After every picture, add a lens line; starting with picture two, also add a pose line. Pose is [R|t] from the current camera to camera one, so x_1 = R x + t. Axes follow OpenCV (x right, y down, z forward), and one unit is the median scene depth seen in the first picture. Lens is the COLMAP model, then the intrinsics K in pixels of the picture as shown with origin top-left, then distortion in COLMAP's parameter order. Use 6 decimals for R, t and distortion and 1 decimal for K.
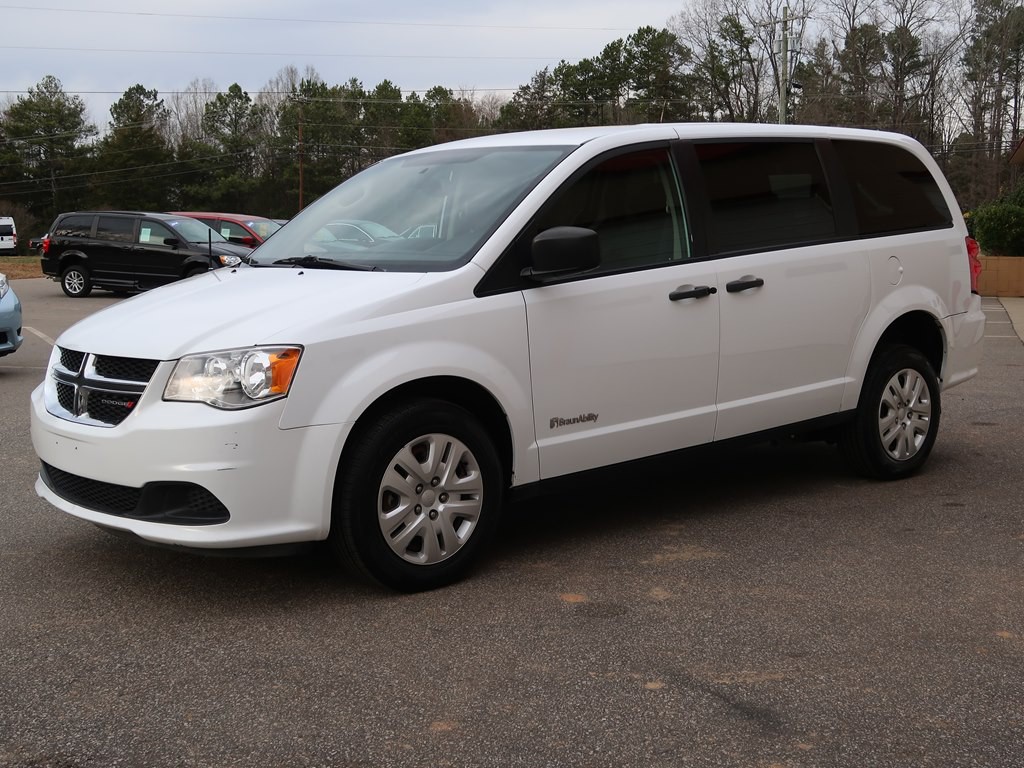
lens RADIAL K [[1349.4, 0, 512.0], [0, 1349.4, 384.0], [0, 0, 1]] dist [0.011954, 0.002617]
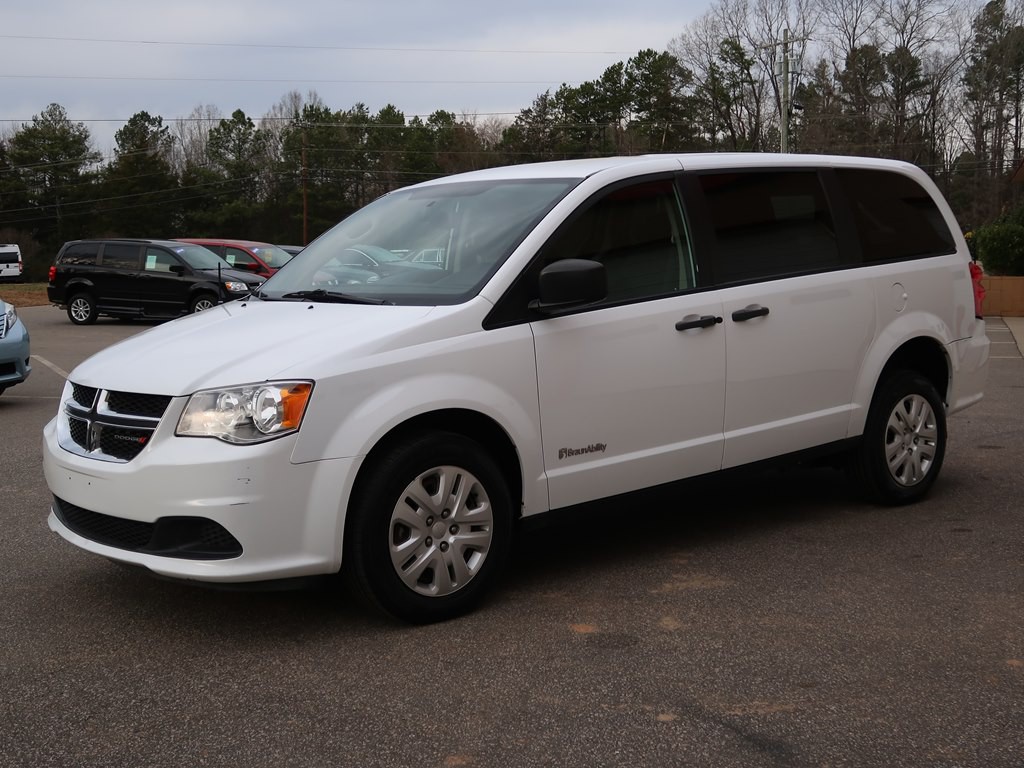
lens RADIAL K [[1349.4, 0, 512.0], [0, 1349.4, 384.0], [0, 0, 1]] dist [0.011954, 0.002617]
pose [[0.999960, -0.008421, -0.002977, -0.002639], [0.008373, 0.999839, -0.015841, -0.005902], [0.003110, 0.015816, 0.999870, -0.005785]]
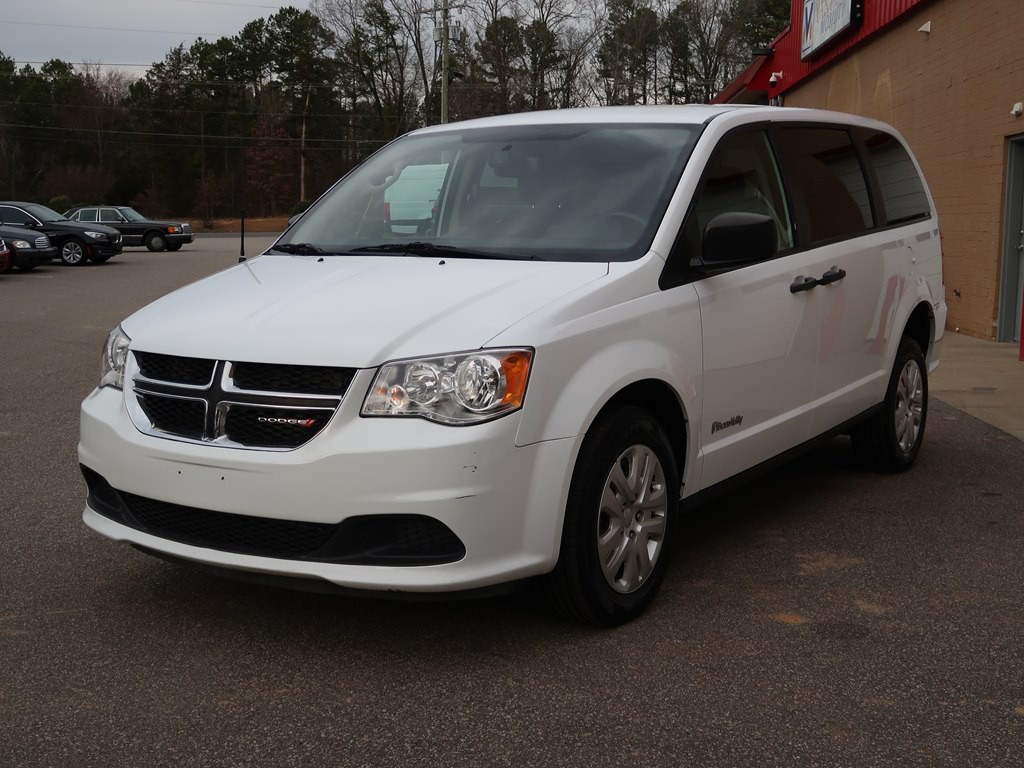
lens RADIAL K [[1375.0, 0, 516.0], [0, 1375.0, 384.7], [0, 0, 1]] dist [-0.000168, 0.044142]
pose [[0.957388, -0.024206, 0.287789, -0.288957], [0.022448, 0.999704, 0.009409, -0.009367], [-0.287931, -0.002548, 0.957648, 0.118525]]
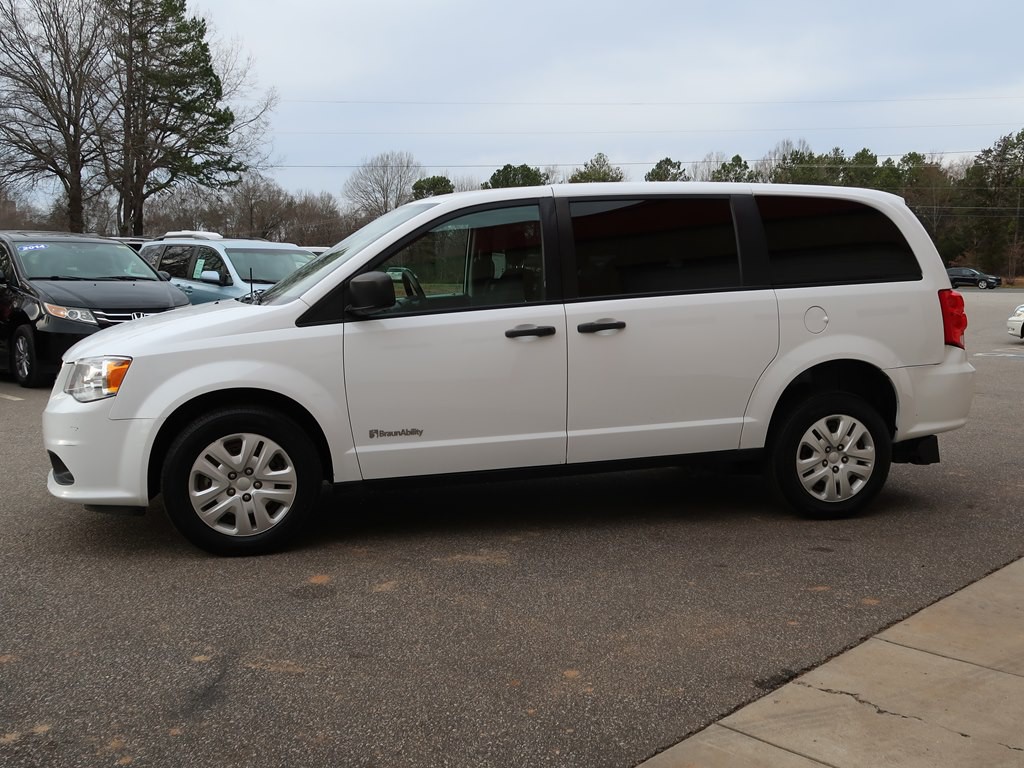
lens RADIAL K [[1050.8, 0, 514.0], [0, 1050.8, 382.9], [0, 0, 1]] dist [0.010806, 0.007181]
pose [[0.898286, 0.067415, -0.434210, 0.434631], [-0.069998, 0.997496, 0.010060, -0.027465], [0.433801, 0.021357, 0.900756, 0.165798]]
